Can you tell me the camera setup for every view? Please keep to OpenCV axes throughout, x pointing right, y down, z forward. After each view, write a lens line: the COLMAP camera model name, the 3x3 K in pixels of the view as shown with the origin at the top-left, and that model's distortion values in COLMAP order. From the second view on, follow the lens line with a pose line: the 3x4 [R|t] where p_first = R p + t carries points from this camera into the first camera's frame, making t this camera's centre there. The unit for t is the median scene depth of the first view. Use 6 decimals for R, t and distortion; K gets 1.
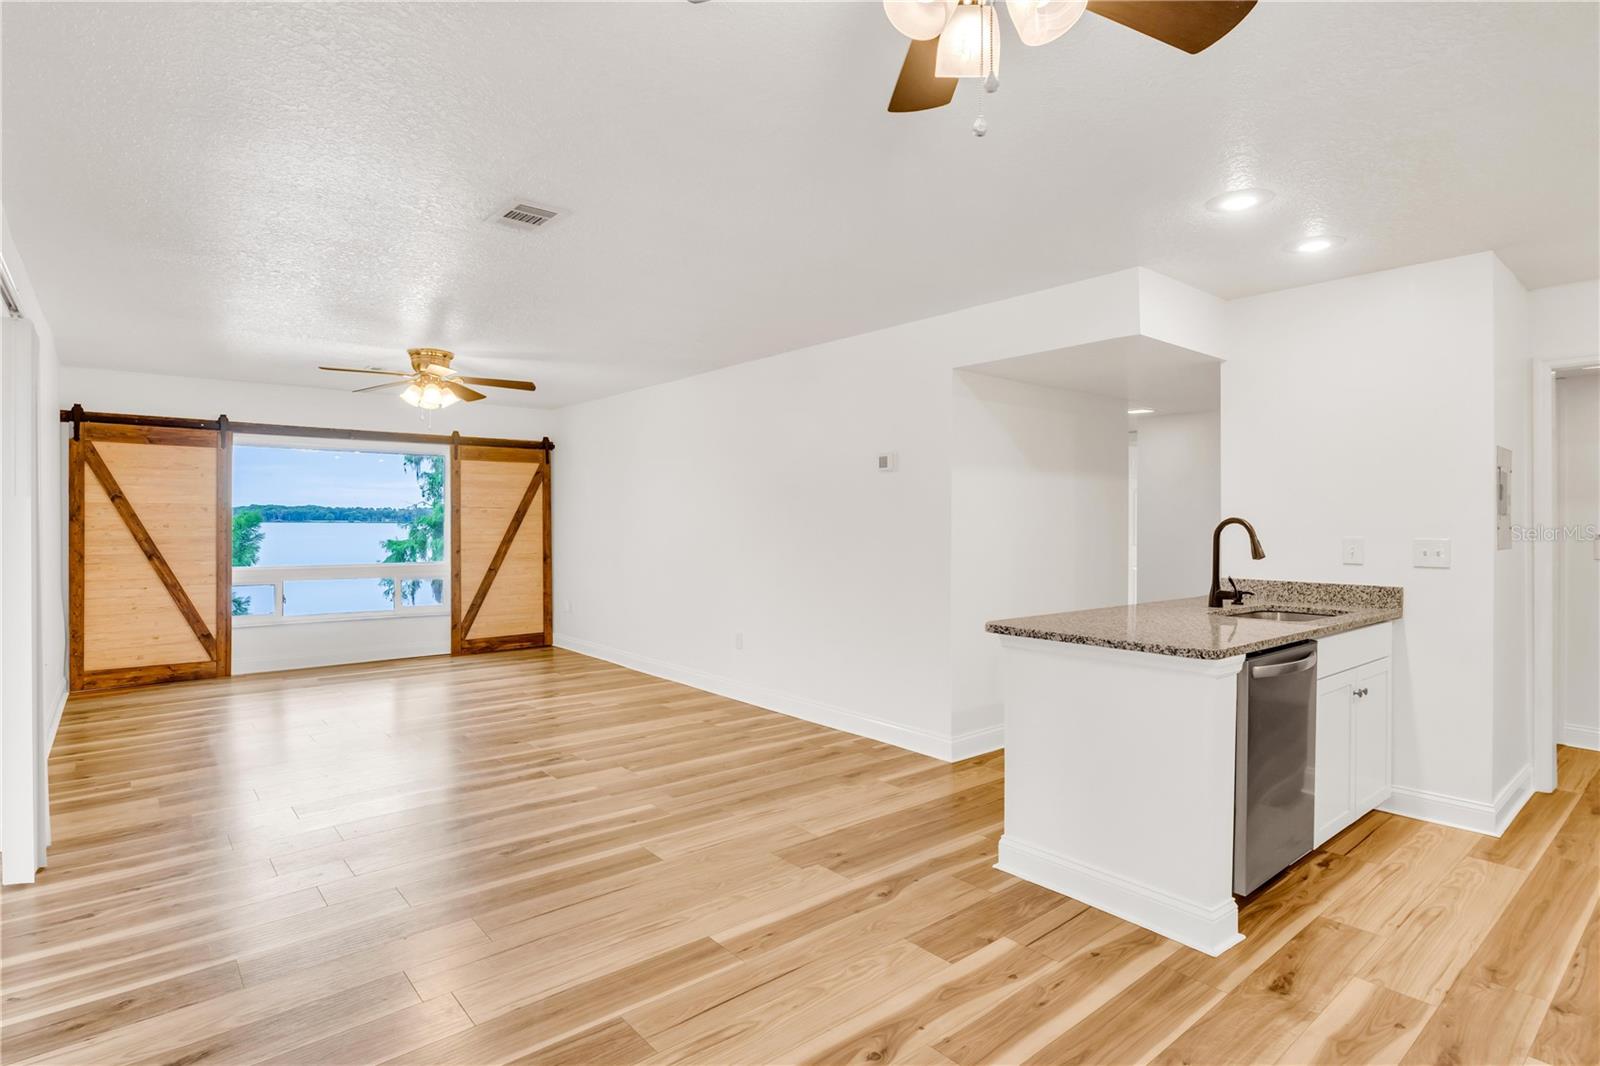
lens RADIAL K [[819.9, 0, 777.7], [0, 819.9, 504.4], [0, 0, 1]] dist [-0.004537, -0.003296]
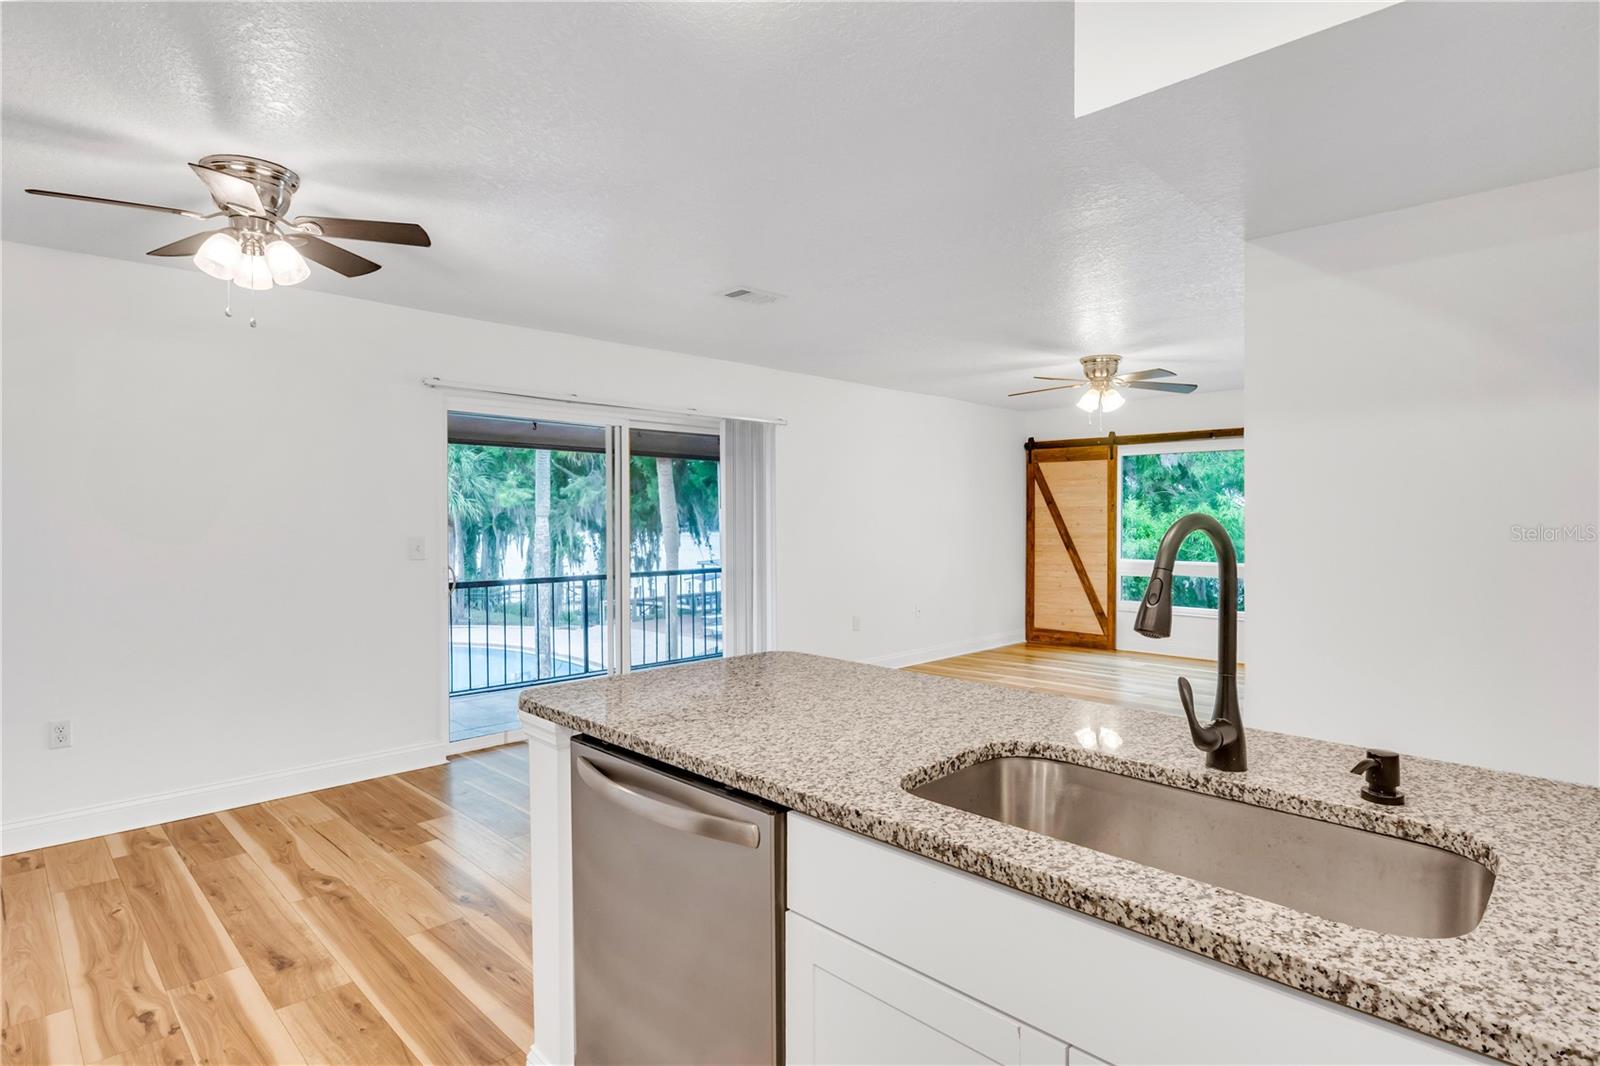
lens RADIAL K [[819.9, 0, 817.3], [0, 819.9, 524.5], [0, 0, 1]] dist [-0.004537, -0.003296]
pose [[0.131306, 0.001463, -0.991341, 0.807151], [0.028229, 0.999588, 0.005214, 0.015171], [0.990940, -0.028669, 0.131211, 0.725567]]
